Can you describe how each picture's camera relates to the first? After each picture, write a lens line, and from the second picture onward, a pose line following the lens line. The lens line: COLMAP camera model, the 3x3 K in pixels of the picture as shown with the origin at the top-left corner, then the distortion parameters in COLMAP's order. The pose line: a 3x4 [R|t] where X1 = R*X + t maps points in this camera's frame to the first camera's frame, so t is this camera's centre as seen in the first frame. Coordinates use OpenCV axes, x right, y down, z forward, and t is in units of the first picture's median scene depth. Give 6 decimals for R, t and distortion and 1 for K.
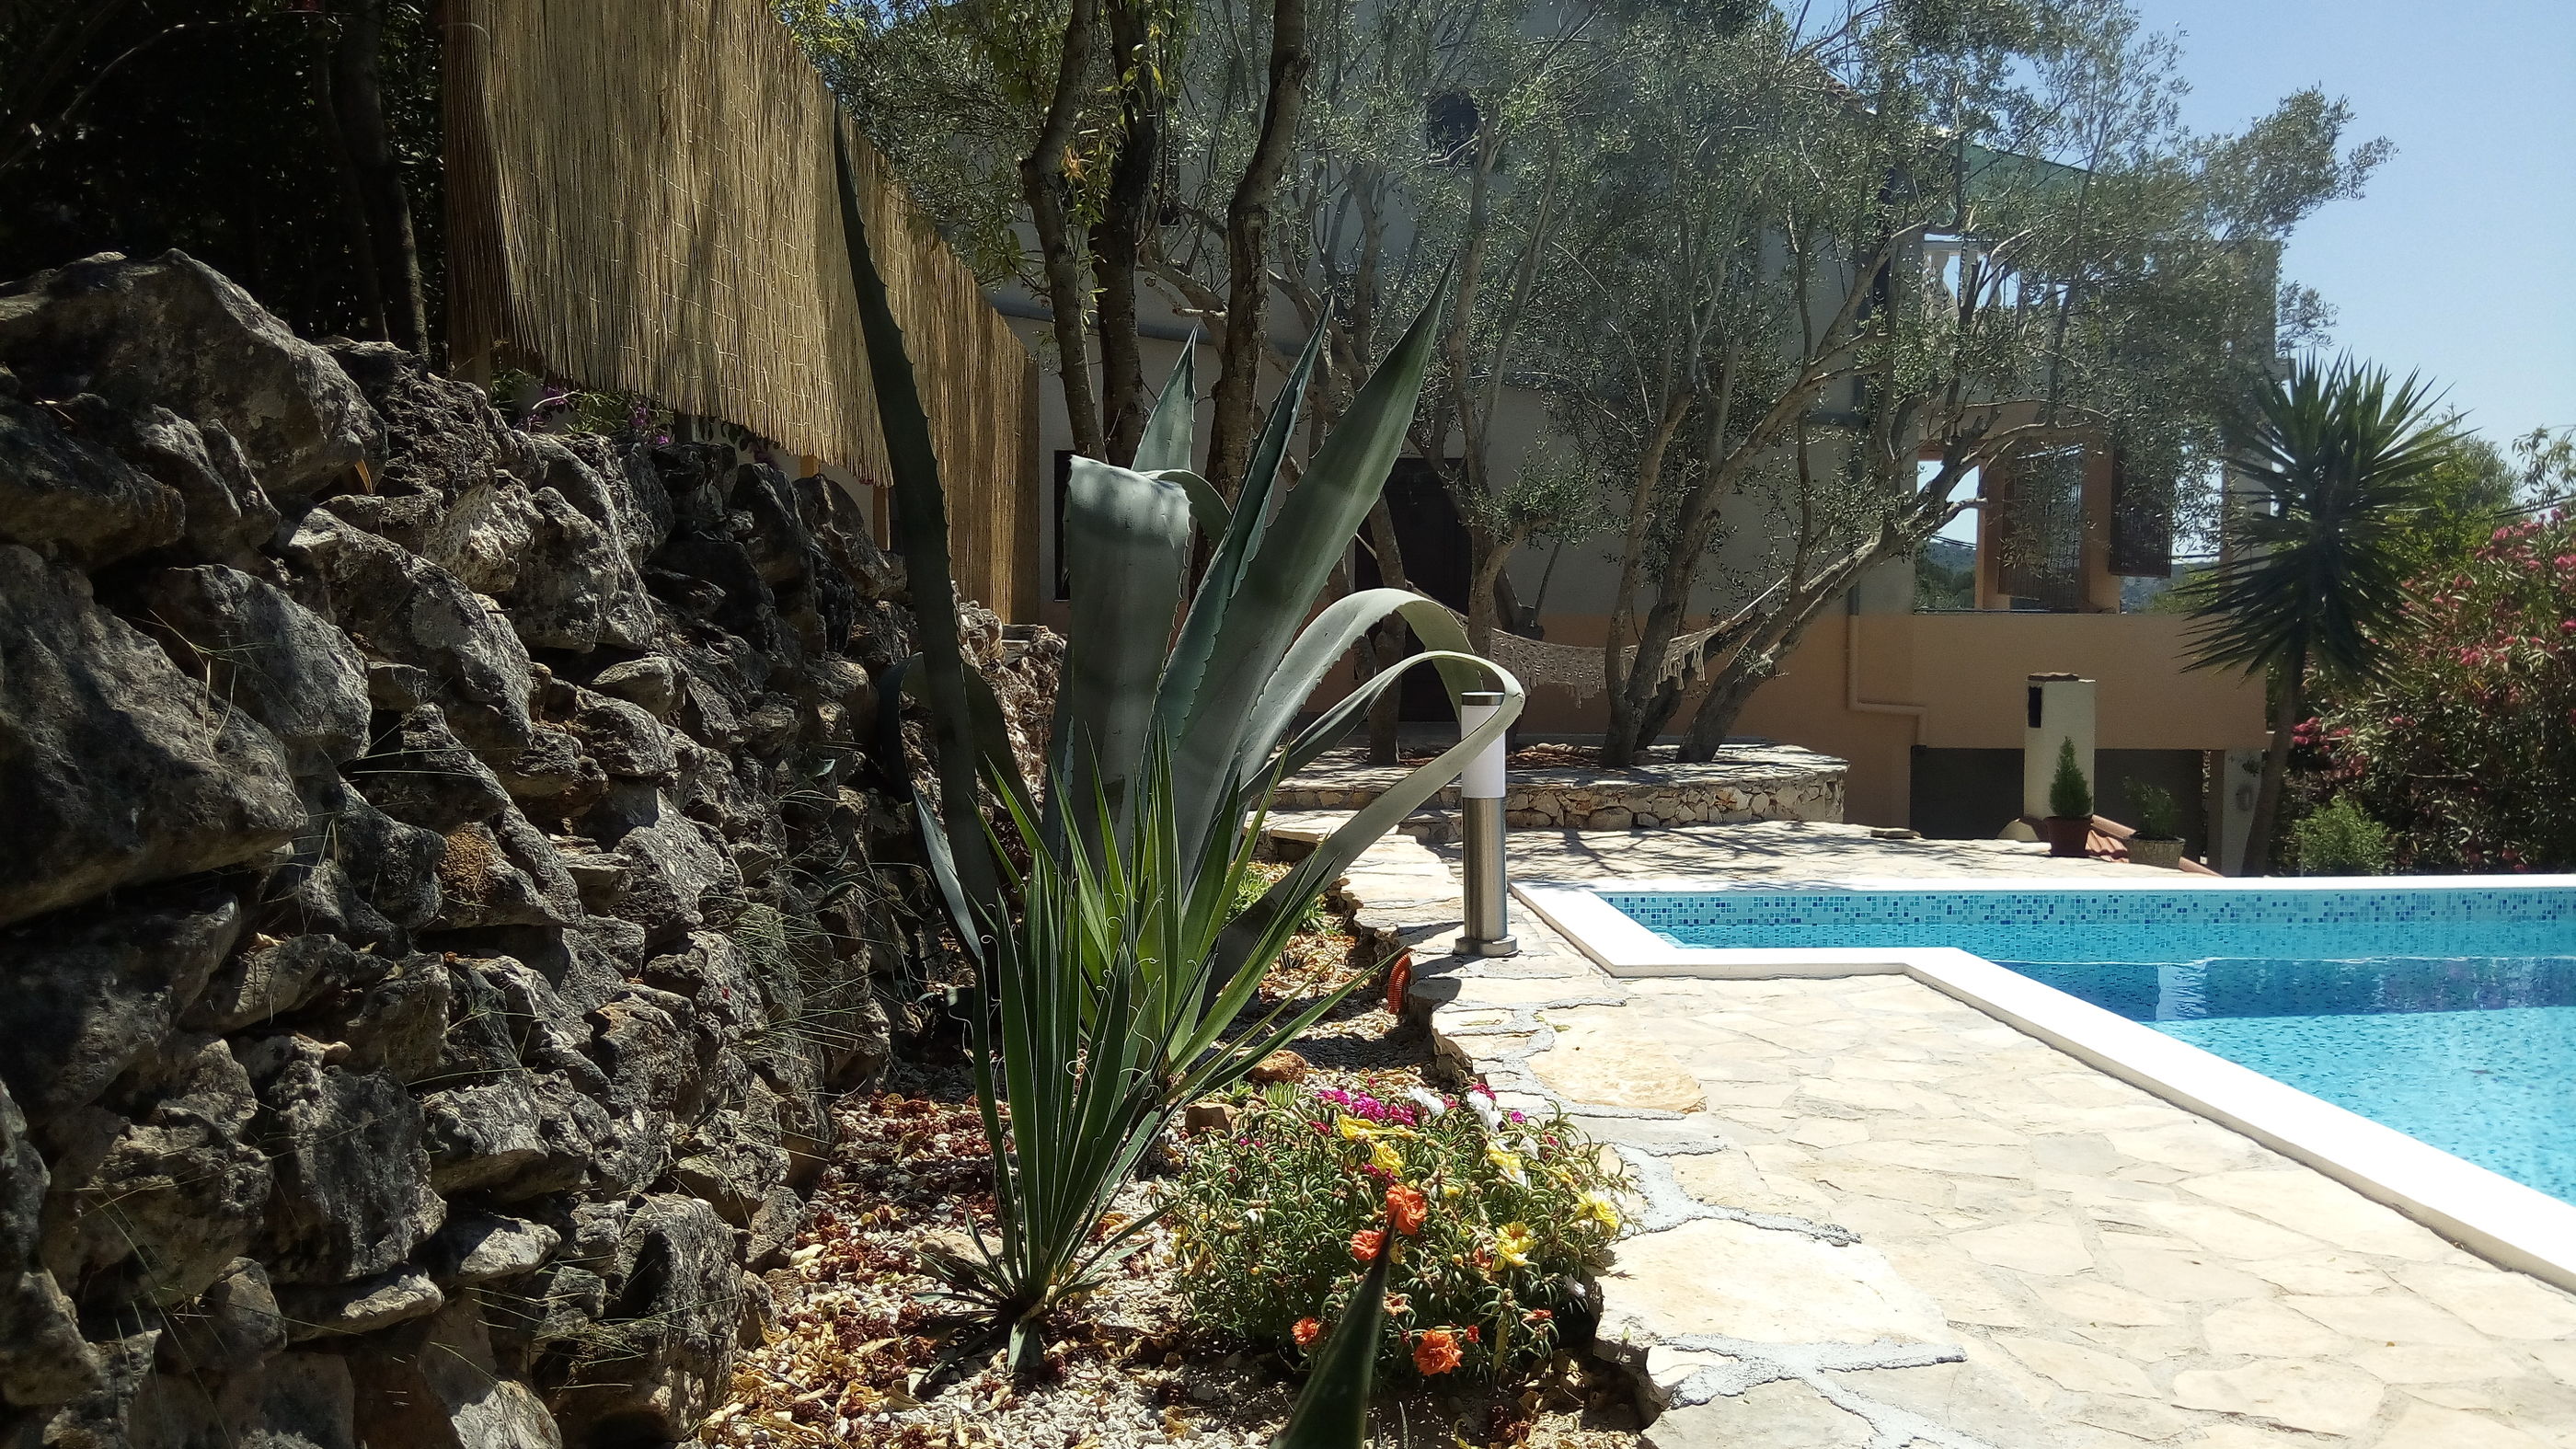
lens RADIAL K [[1930.8, 0, 1288.0], [0, 1930.8, 724.5], [0, 0, 1]] dist [0.106898, -0.177271]
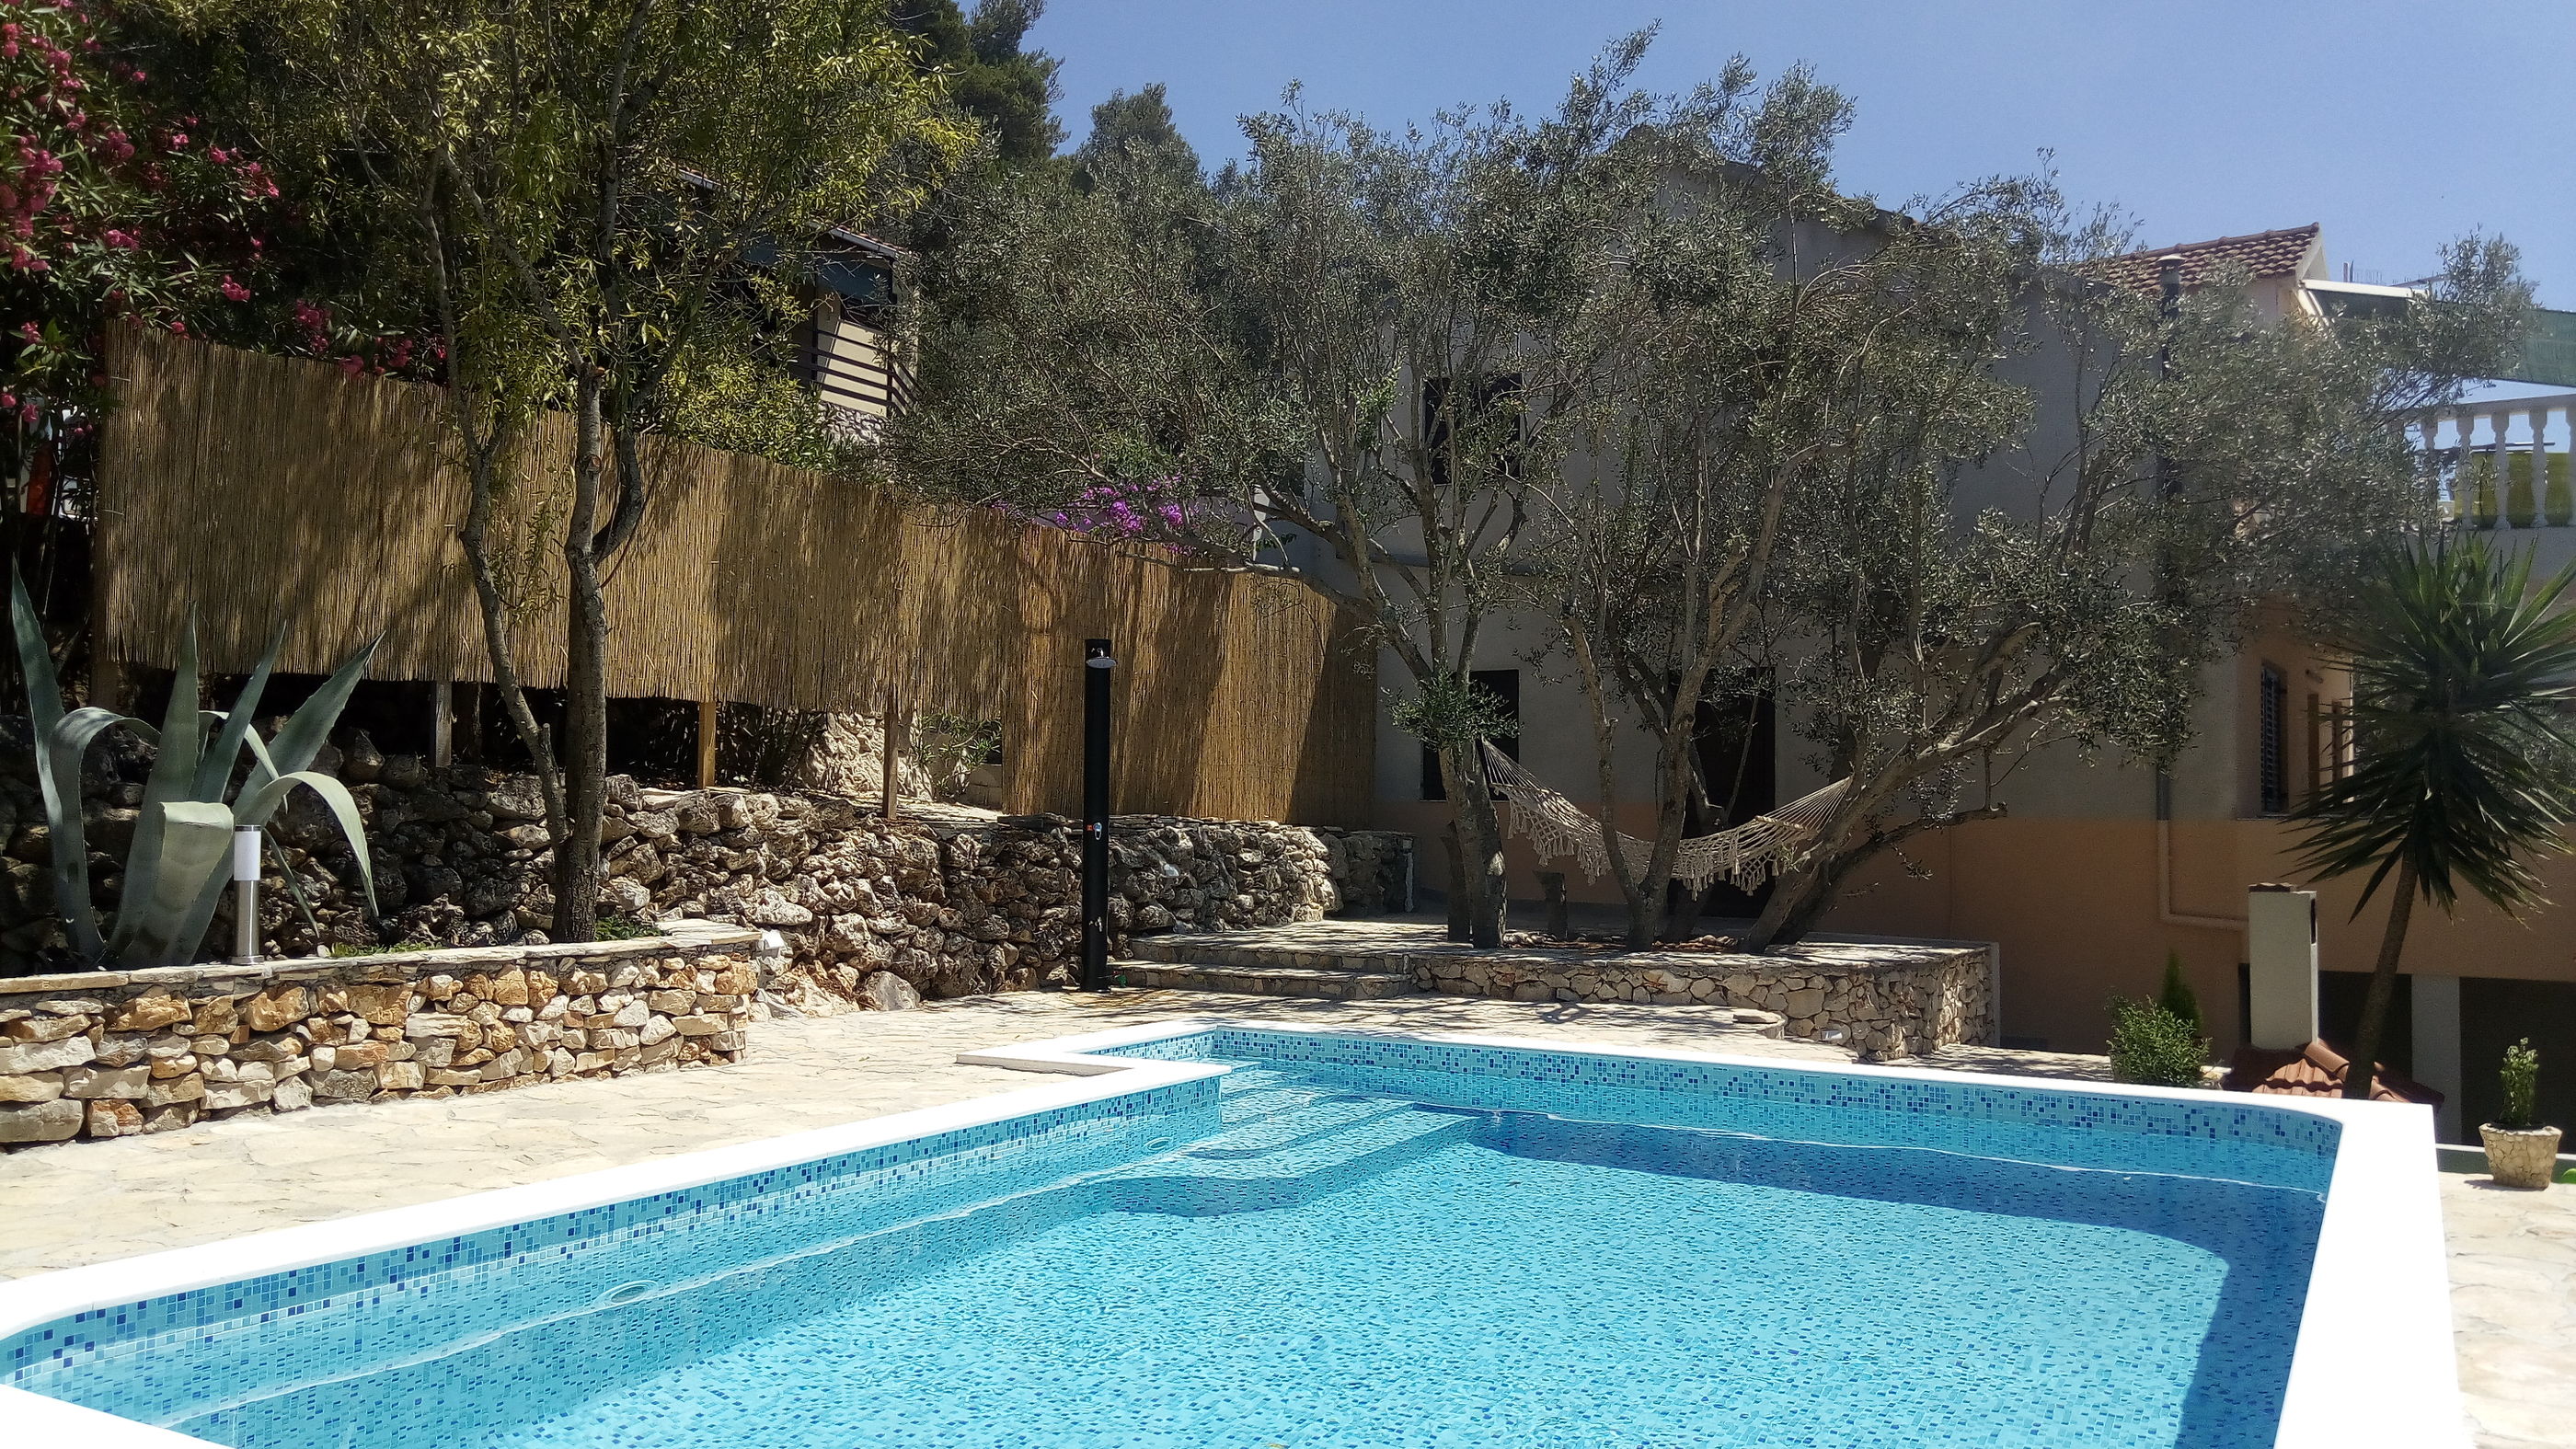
lens RADIAL K [[1930.8, 0, 1288.0], [0, 1930.8, 724.5], [0, 0, 1]] dist [0.106898, -0.177271]
pose [[0.845082, -0.017036, -0.534366, 0.835019], [-0.040777, 0.994527, -0.096195, 0.011216], [0.533080, 0.103083, 0.839762, -0.042554]]
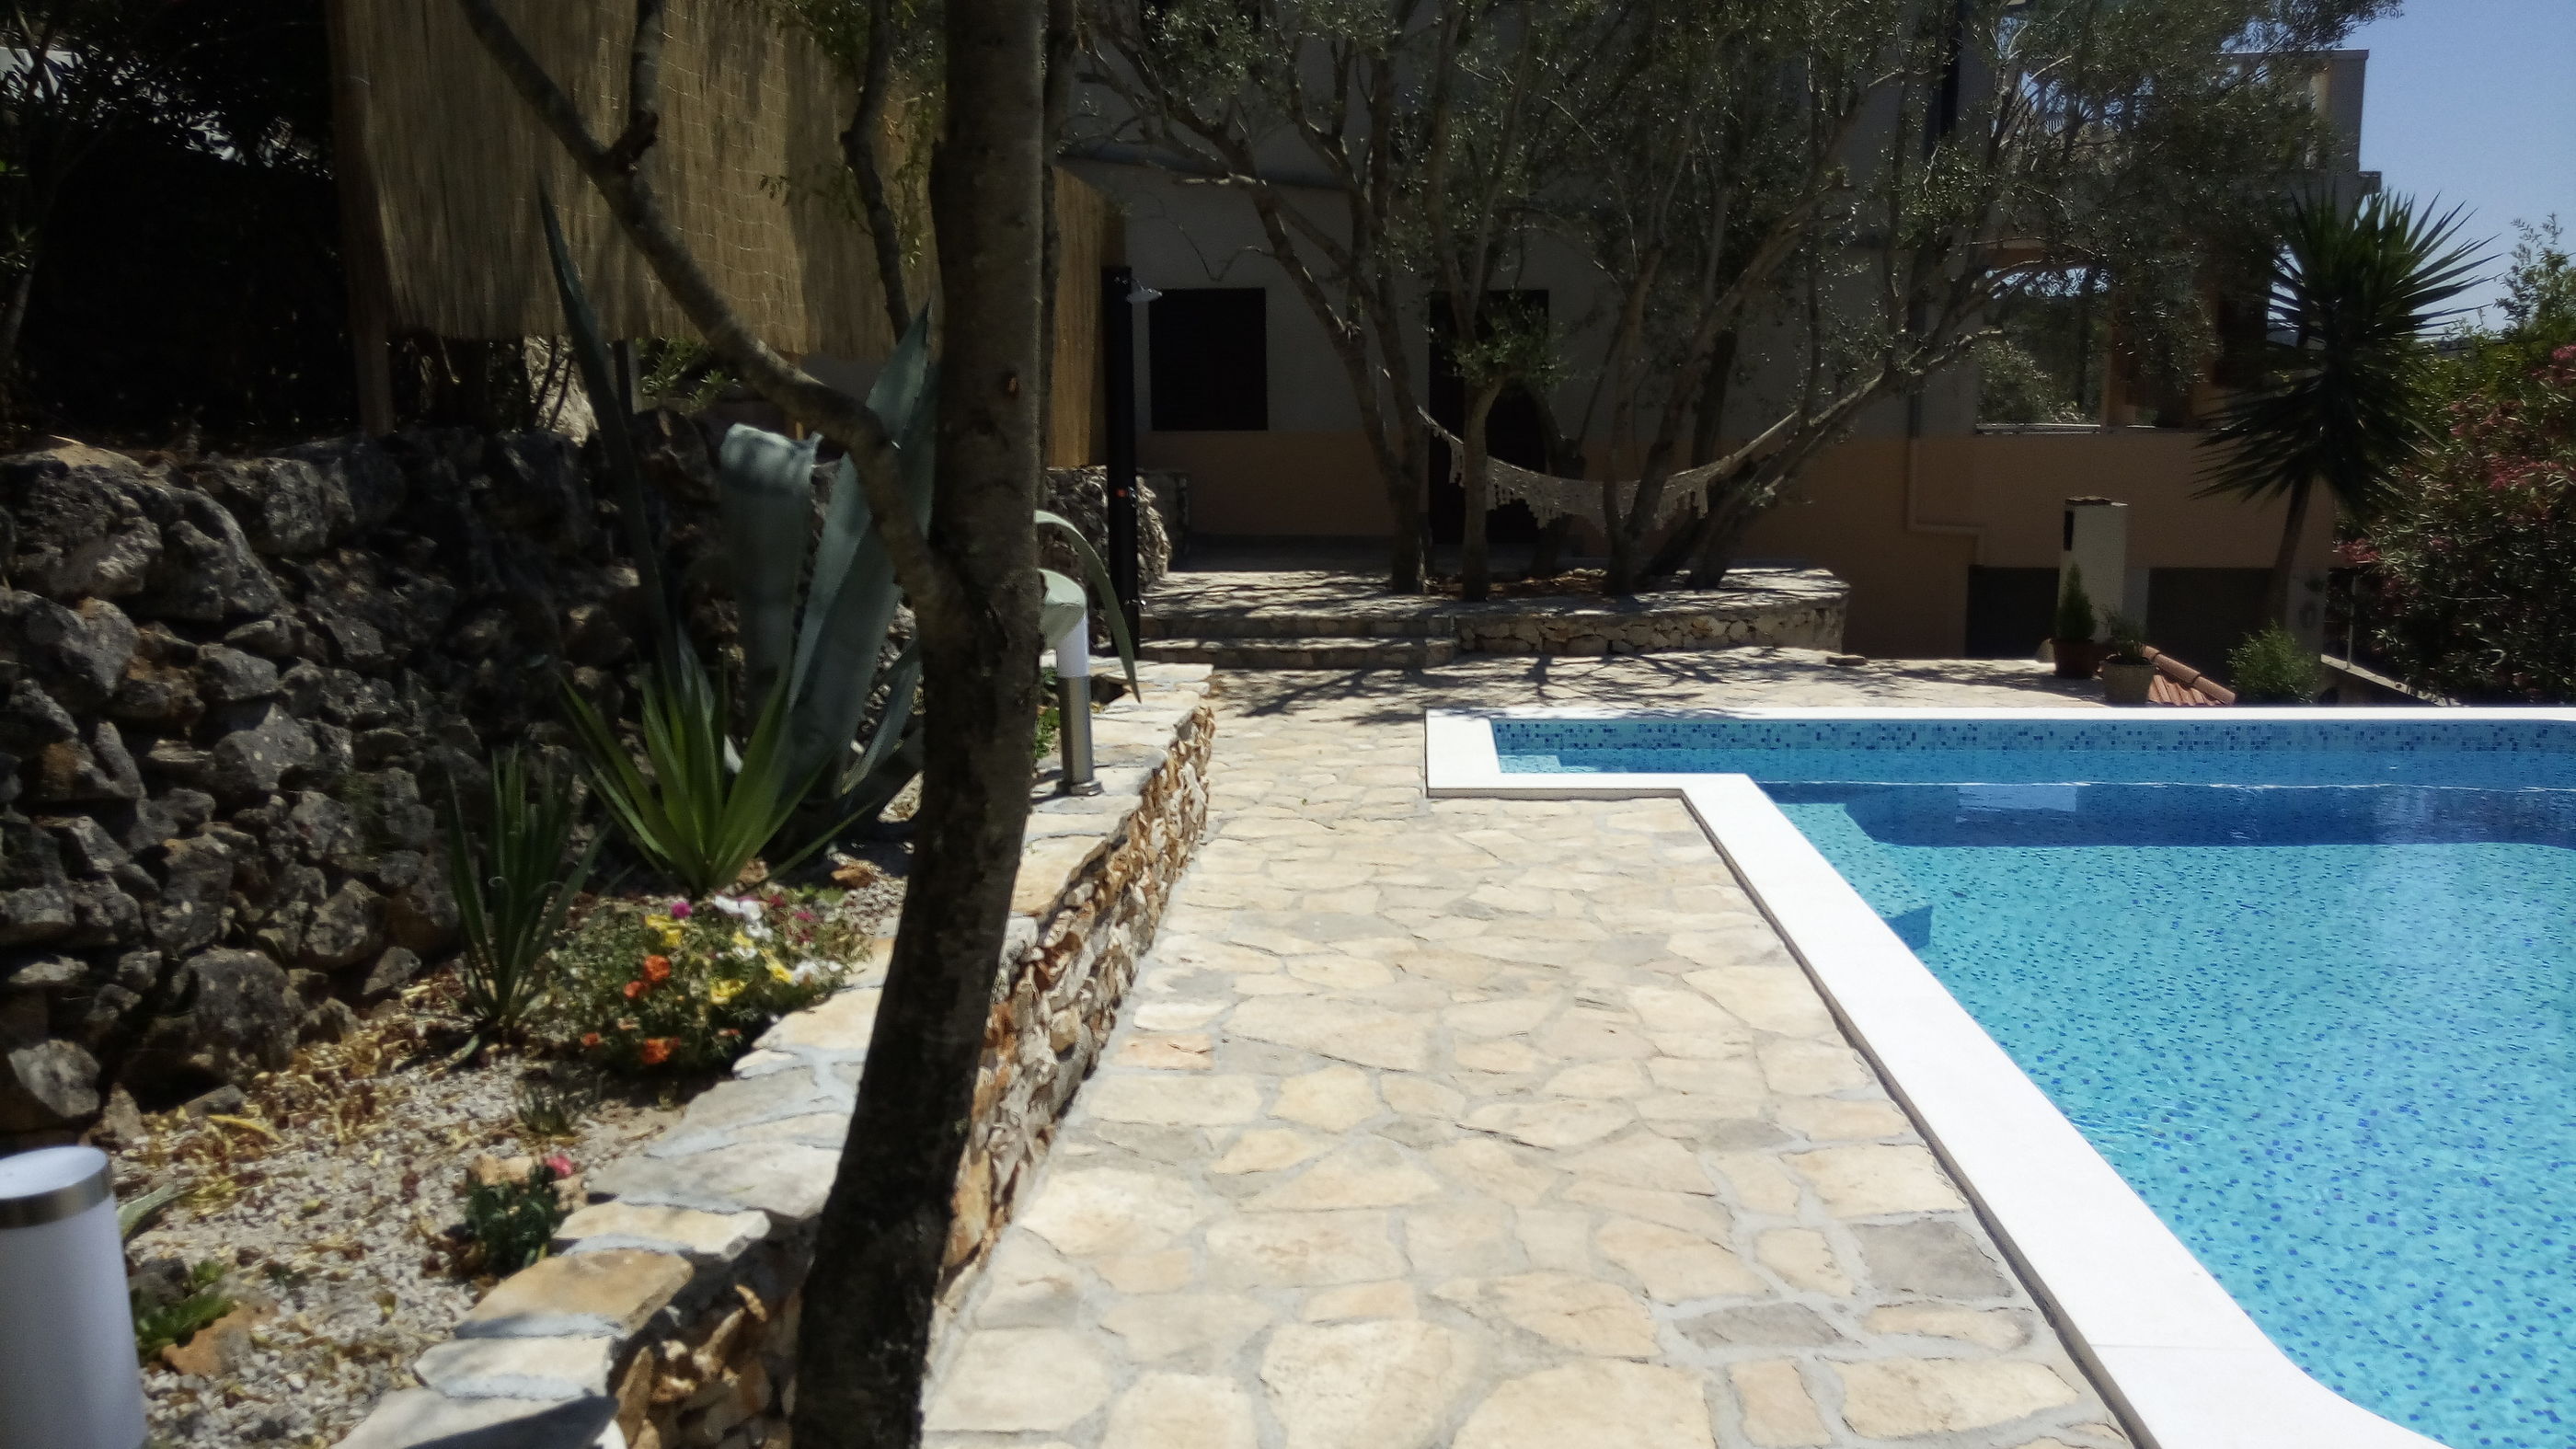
lens RADIAL K [[1906.6, 0, 1288.0], [0, 1906.6, 724.5], [0, 0, 1]] dist [0.103144, -0.160324]
pose [[0.992221, 0.009933, -0.124088, 0.171650], [0.003323, 0.994343, 0.106168, -0.028321], [0.124441, -0.105755, 0.986575, -0.114653]]
